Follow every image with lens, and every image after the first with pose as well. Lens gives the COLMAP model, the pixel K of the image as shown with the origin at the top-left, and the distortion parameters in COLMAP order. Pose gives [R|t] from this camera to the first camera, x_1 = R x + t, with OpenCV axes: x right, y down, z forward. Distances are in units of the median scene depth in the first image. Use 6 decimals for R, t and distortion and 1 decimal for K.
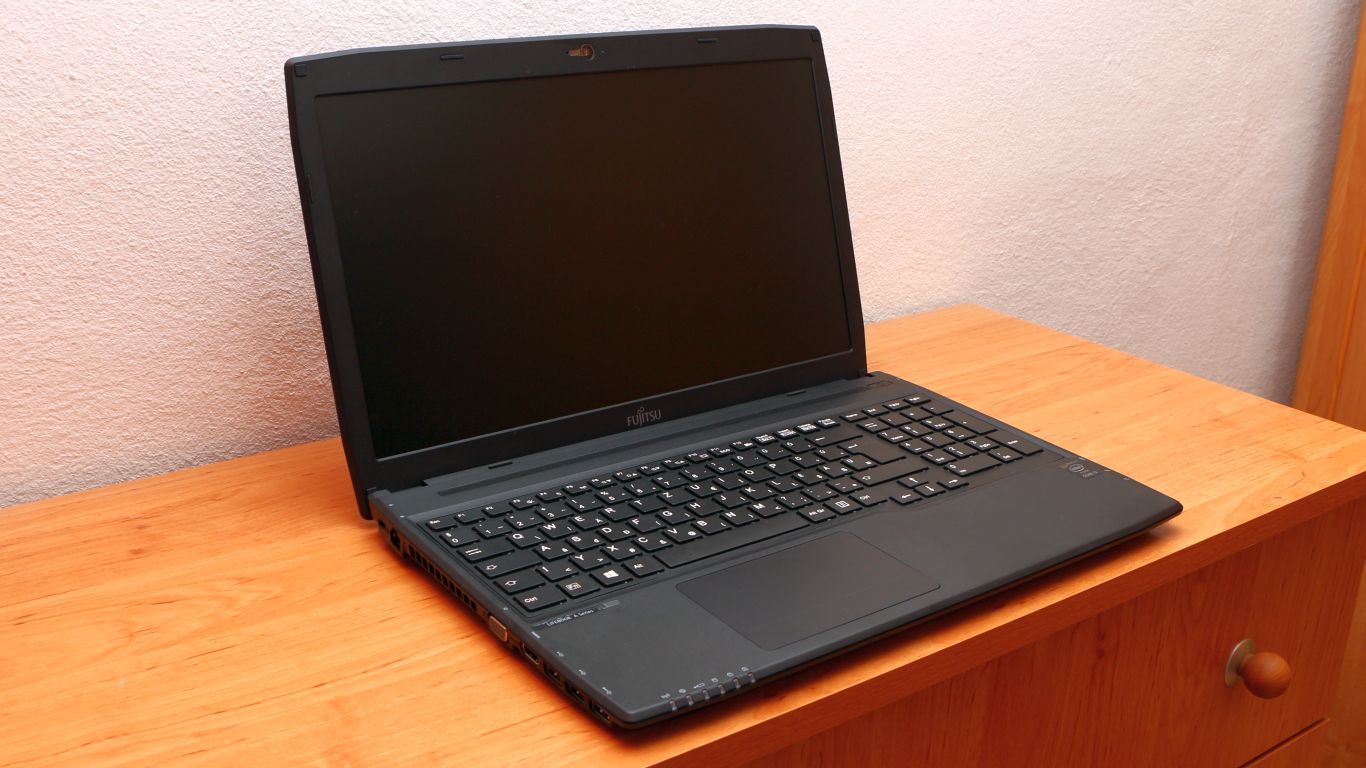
lens RADIAL K [[1415.3, 0, 651.3], [0, 1415.3, 394.8], [0, 0, 1]] dist [-0.104108, 0.000000]
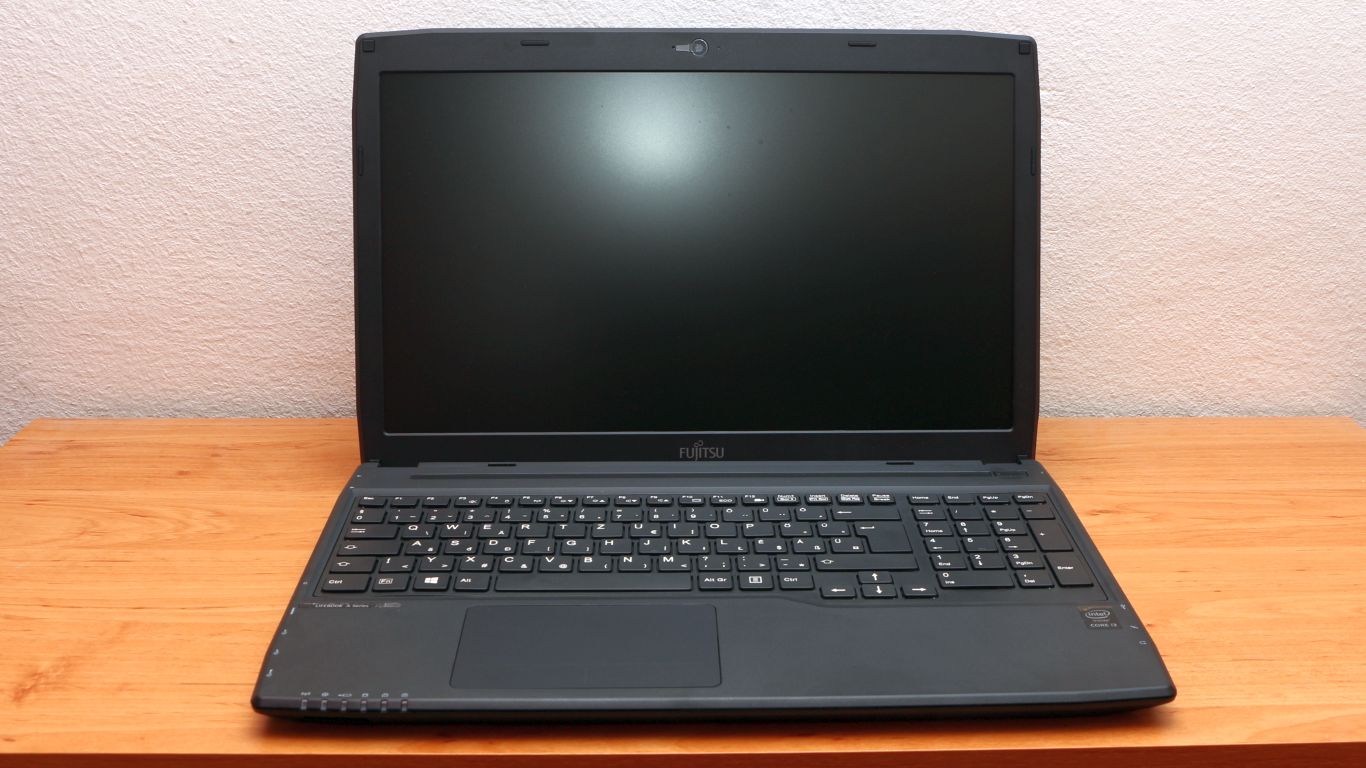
lens RADIAL K [[1553.2, 0, 702.1], [0, 1553.2, 440.8], [0, 0, 1]] dist [-0.052240, 0.000000]
pose [[0.834637, 0.183386, -0.519374, 0.542332], [-0.184563, 0.981549, 0.049982, -0.044030], [0.518957, 0.054140, 0.853084, 0.155018]]
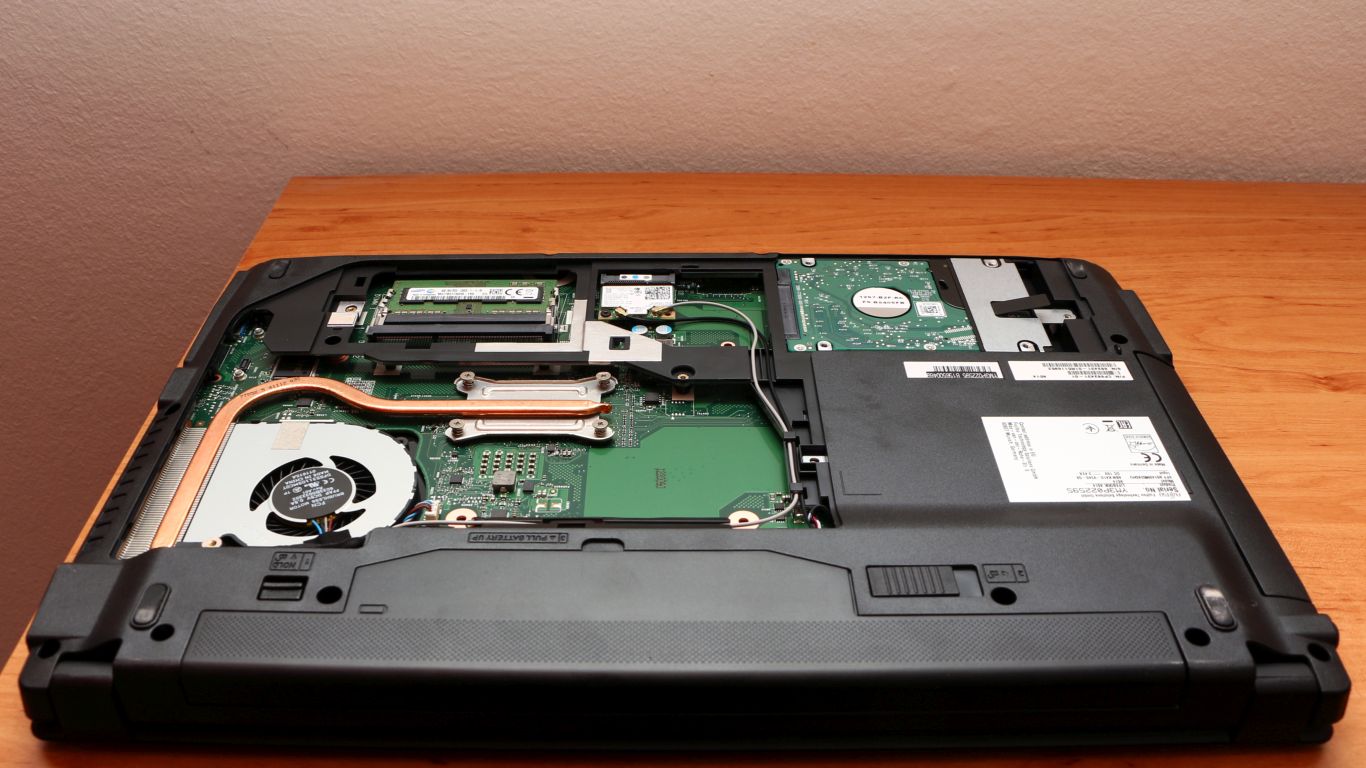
lens RADIAL K [[1266.5, 0, 657.7], [0, 1266.5, 434.1], [0, 0, 1]] dist [-0.147927, 0.000000]
pose [[0.817477, 0.326038, -0.474795, 0.117843], [-0.182567, 0.928526, 0.323277, -0.055815], [0.546260, -0.177590, 0.818573, 0.342613]]
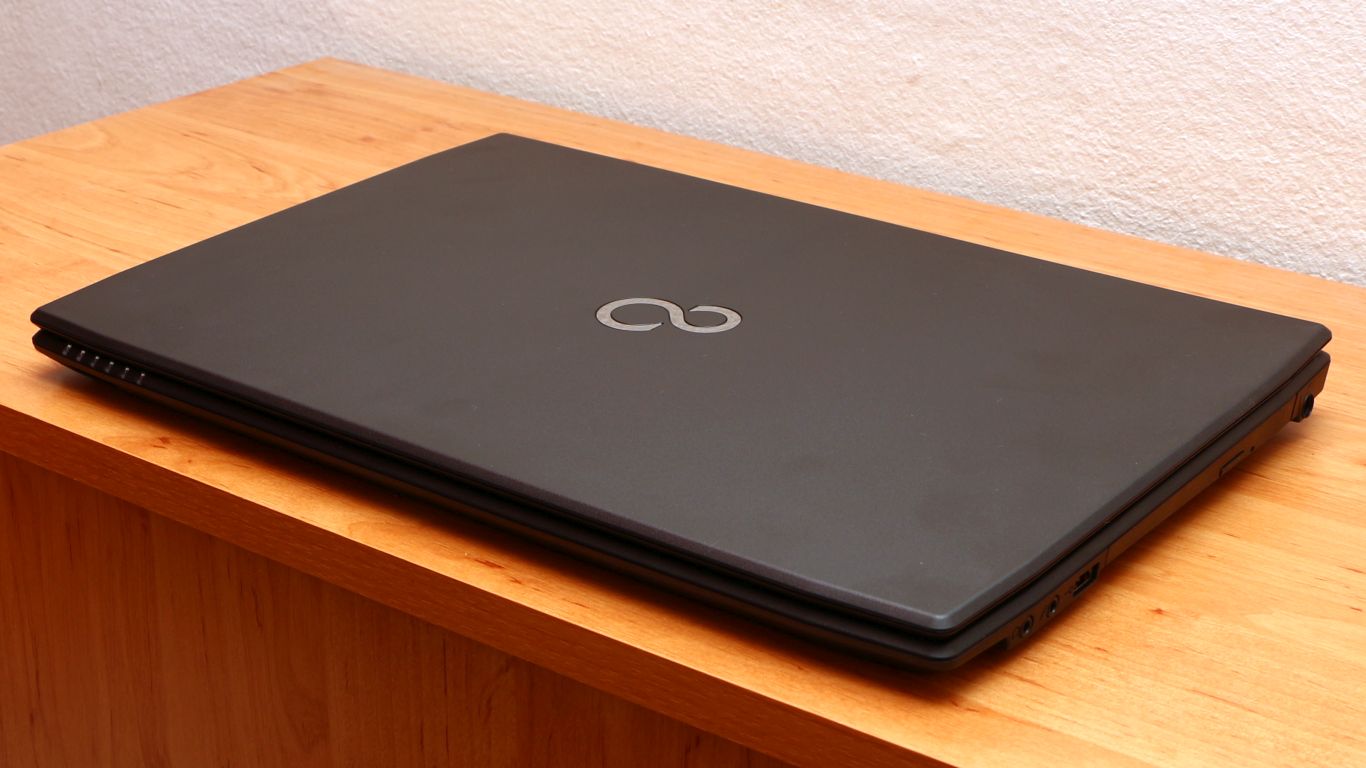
lens RADIAL K [[2359.5, 0, 692.8], [0, 2359.5, 350.9], [0, 0, 1]] dist [-0.042258, 0.000000]
pose [[0.318964, 0.343096, -0.883486, 0.962065], [-0.326842, 0.914812, 0.237262, -0.168893], [0.889627, 0.213082, 0.403930, 0.547965]]
